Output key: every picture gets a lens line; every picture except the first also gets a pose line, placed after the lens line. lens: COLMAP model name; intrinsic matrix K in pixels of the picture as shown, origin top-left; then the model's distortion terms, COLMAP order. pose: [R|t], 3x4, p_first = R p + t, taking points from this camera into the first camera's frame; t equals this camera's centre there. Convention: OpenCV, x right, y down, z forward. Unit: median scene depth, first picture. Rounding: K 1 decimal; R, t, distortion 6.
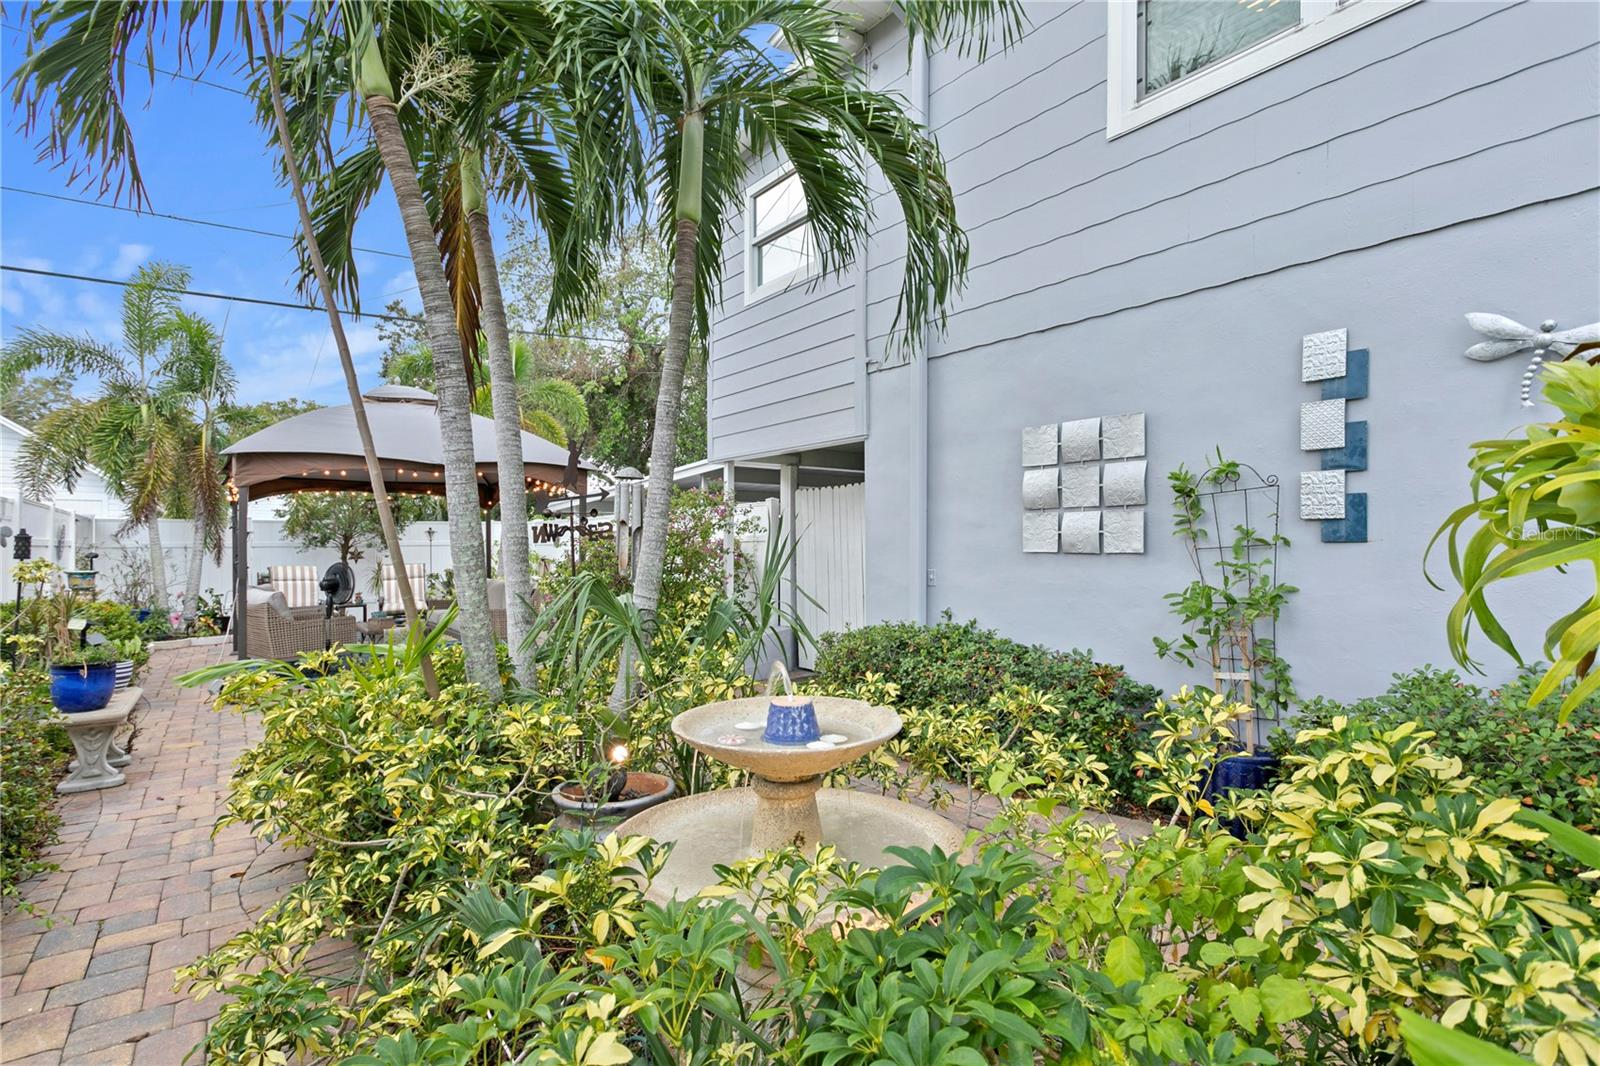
lens RADIAL K [[758.3, 0, 787.6], [0, 758.3, 539.5], [0, 0, 1]] dist [0.000116, -0.000058]
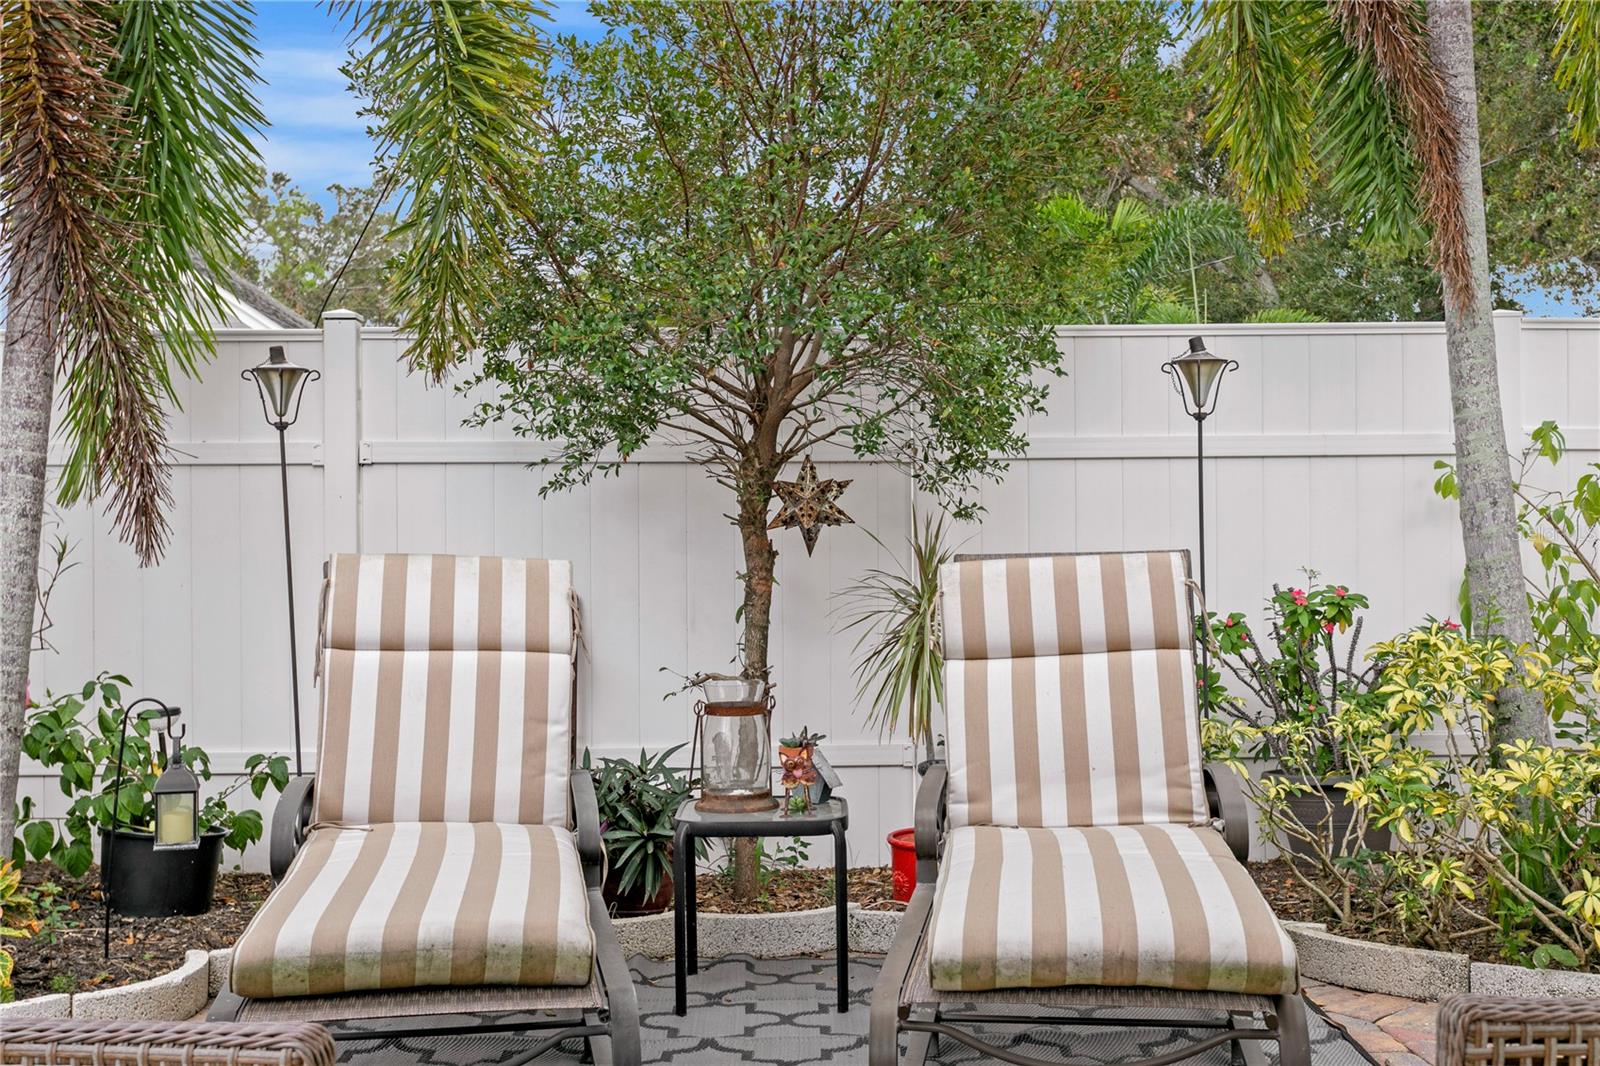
lens RADIAL K [[1842.2, 0, 800.6], [0, 1842.2, 531.4], [0, 0, 1]] dist [0.000456, 0.000000]
pose [[0.841929, 0.003572, -0.539576, -0.335712], [0.000658, 0.999971, 0.007646, 0.023994], [0.539588, -0.006793, 0.841902, 0.631991]]
